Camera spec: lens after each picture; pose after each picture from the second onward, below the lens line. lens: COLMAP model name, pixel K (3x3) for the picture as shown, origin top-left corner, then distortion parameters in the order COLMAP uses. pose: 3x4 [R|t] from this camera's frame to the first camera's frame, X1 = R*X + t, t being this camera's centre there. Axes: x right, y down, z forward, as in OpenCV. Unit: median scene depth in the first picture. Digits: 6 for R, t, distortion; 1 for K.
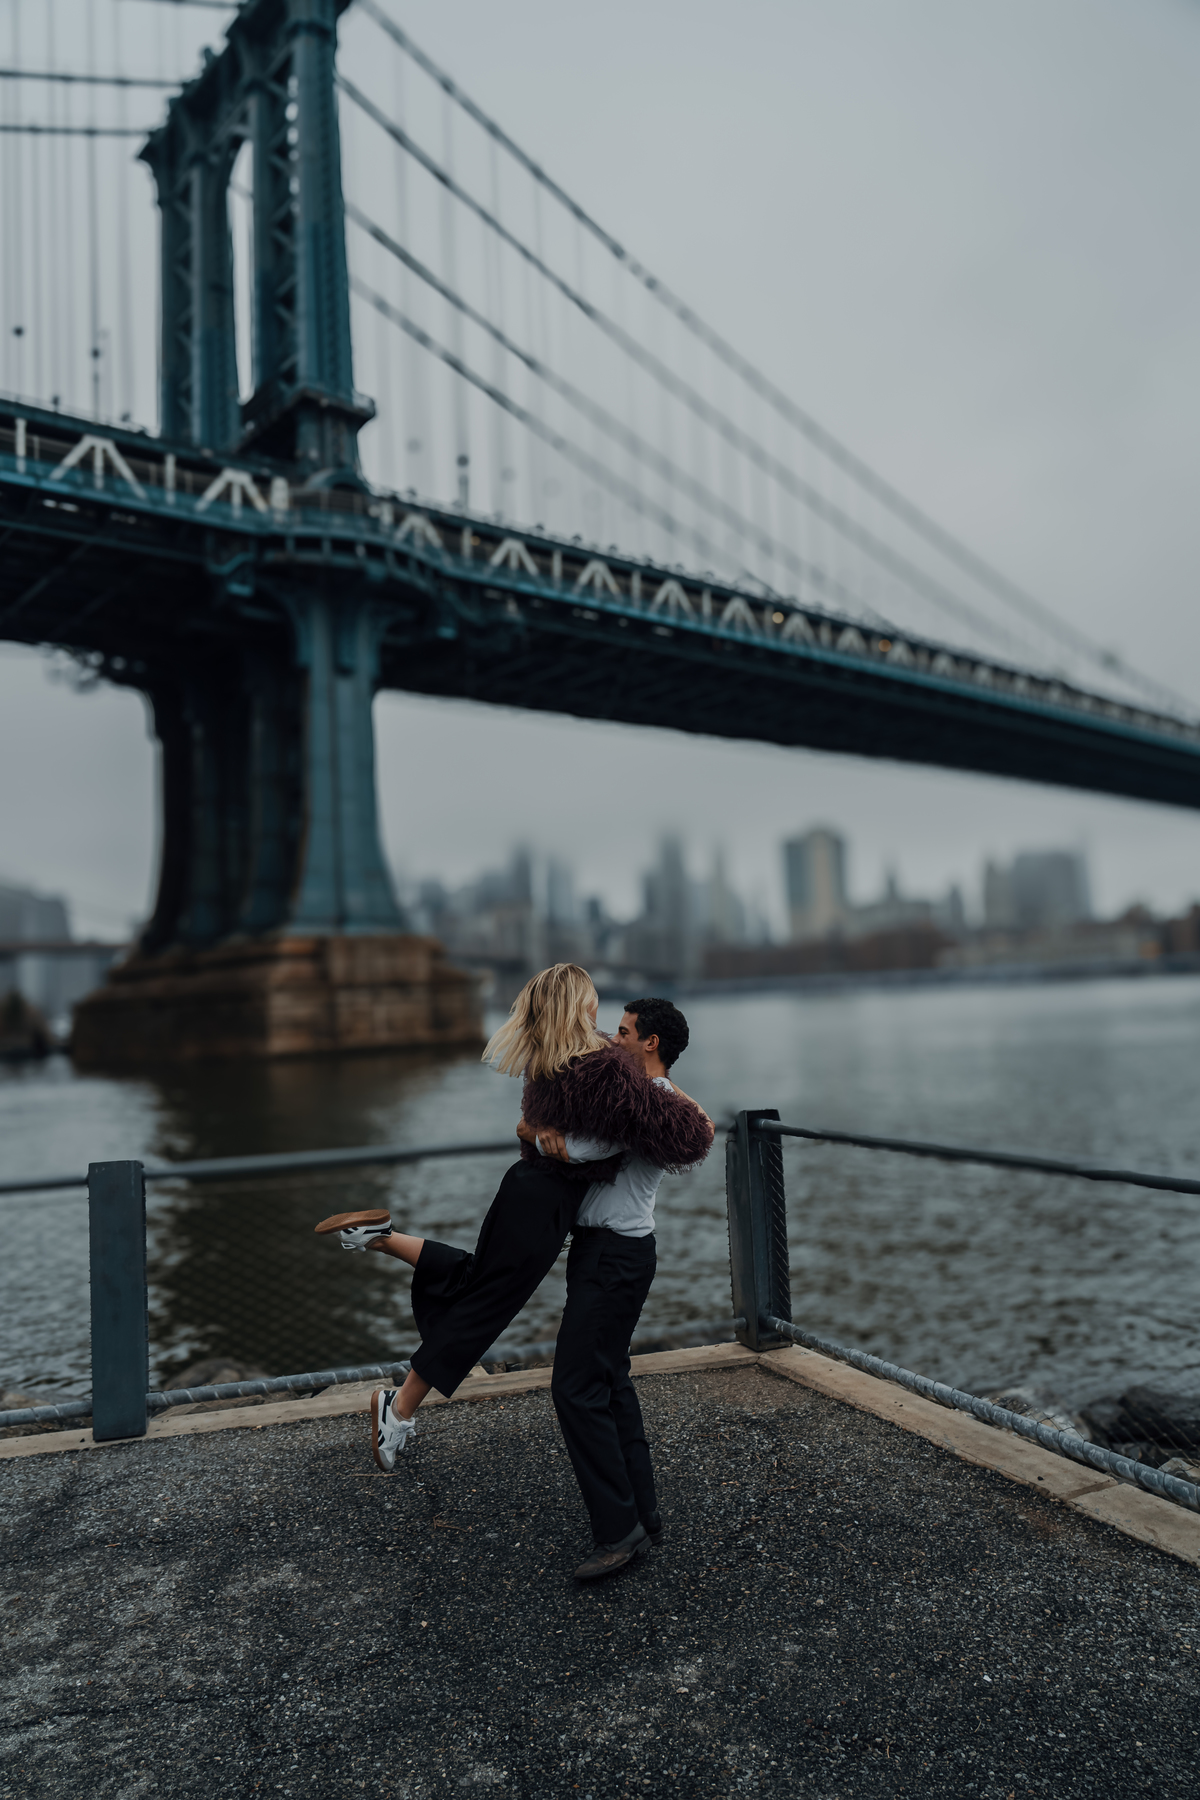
lens RADIAL K [[1200.1, 0, 600.8], [0, 1200.1, 888.8], [0, 0, 1]] dist [-0.012732, 0.007907]
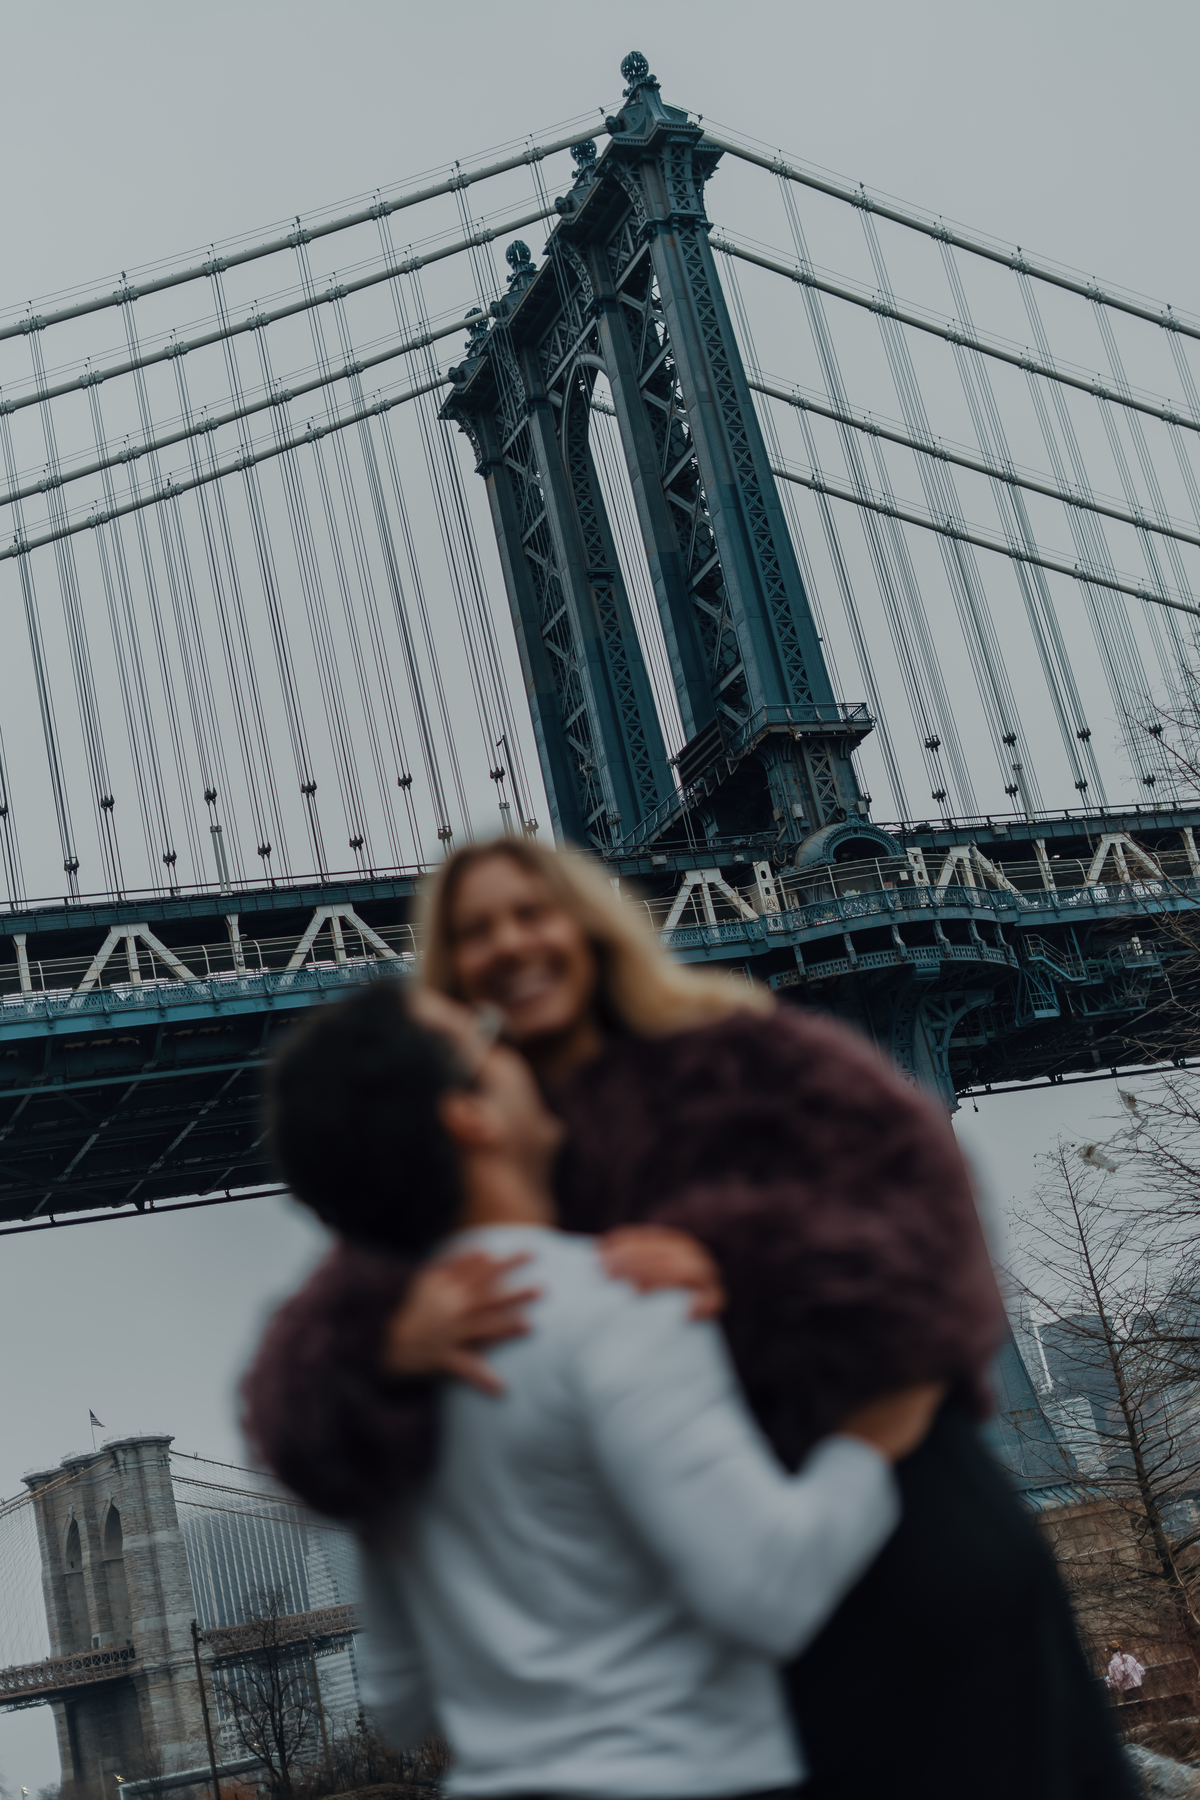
lens RADIAL K [[2602.9, 0, 607.6], [0, 2602.9, 891.9], [0, 0, 1]] dist [0.021691, 0.000000]
pose [[0.933608, -0.235193, -0.270296, 0.049241], [0.185425, 0.962670, -0.197189, -0.049903], [0.306583, 0.133977, 0.942368, -0.436250]]
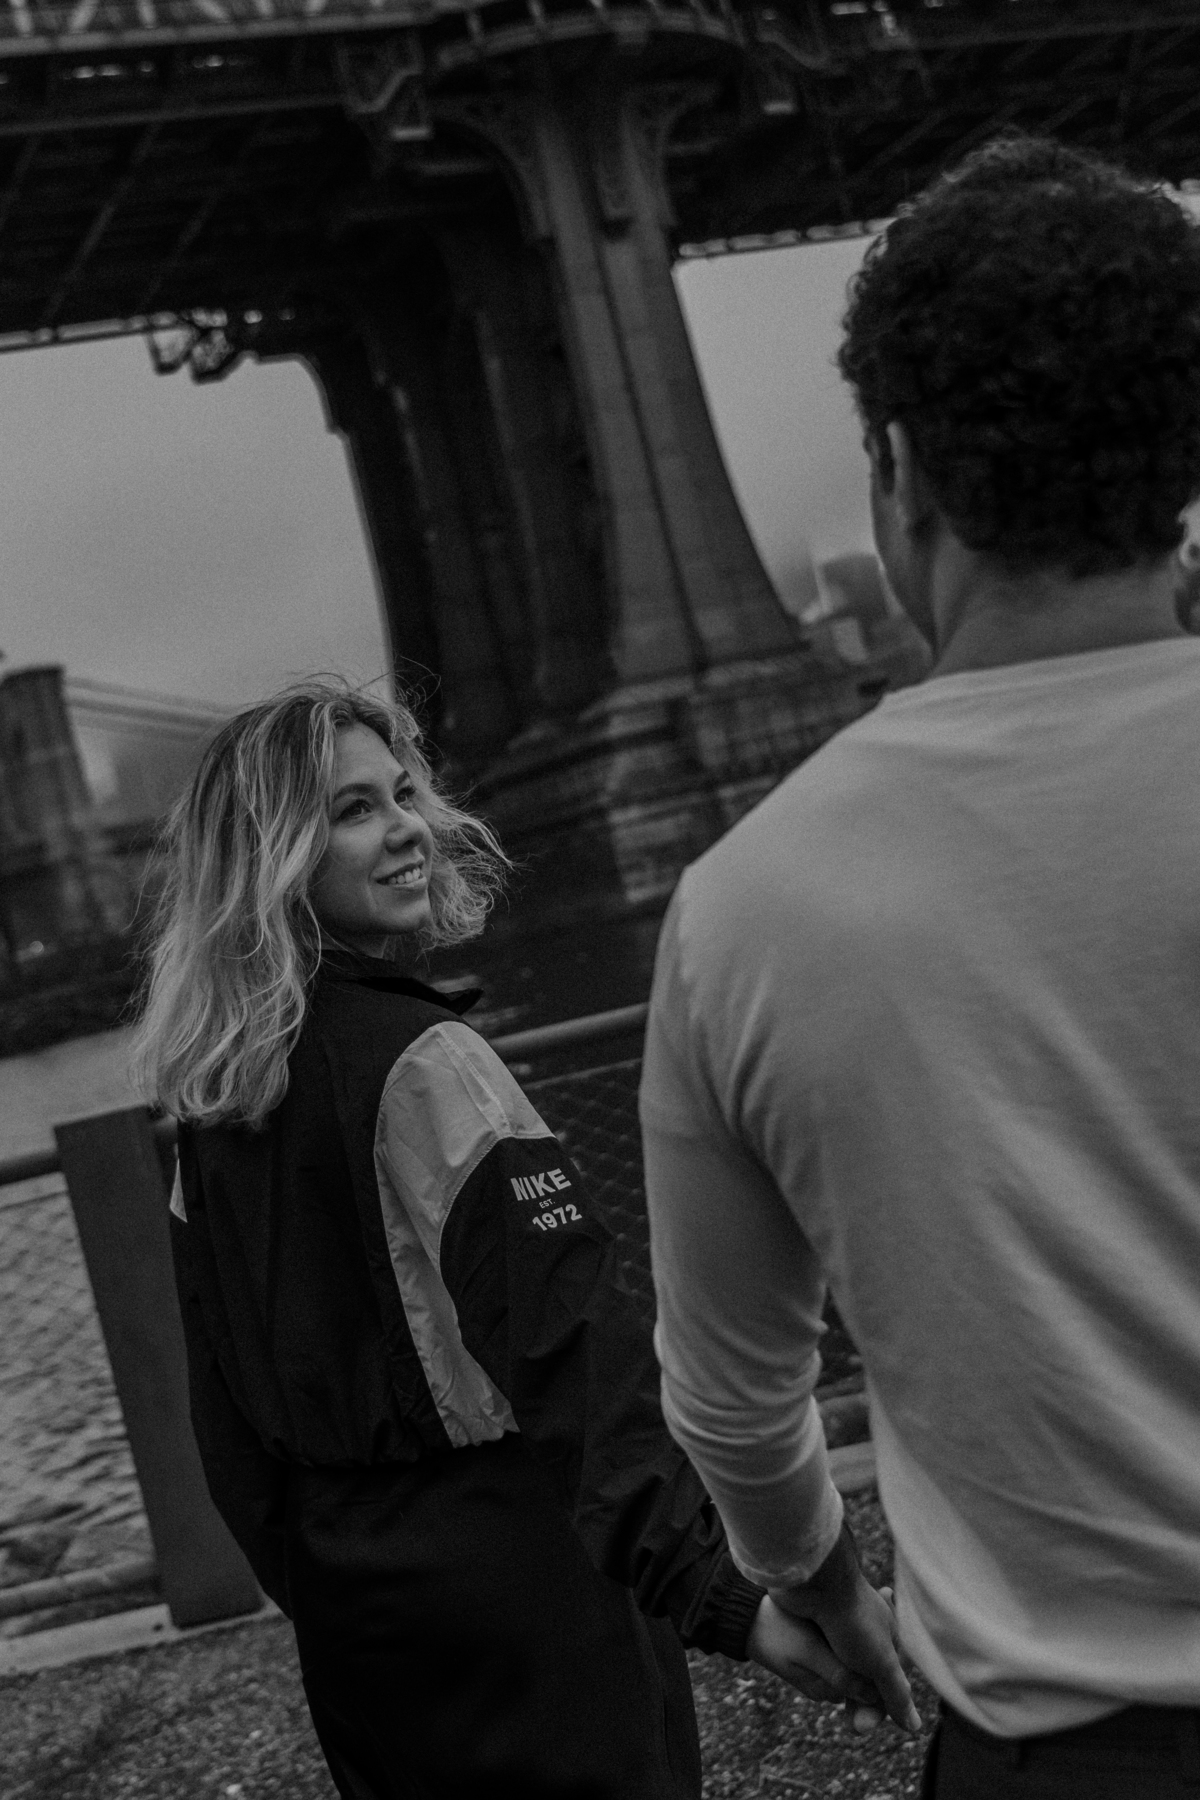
lens RADIAL K [[2083.8, 0, 549.5], [0, 2083.8, 881.5], [0, 0, 1]] dist [0.046051, 0.000000]
pose [[0.937504, -0.171849, -0.302580, 0.002817], [0.213066, 0.970972, 0.108699, 0.002847], [0.275117, -0.166375, 0.946905, 0.008413]]
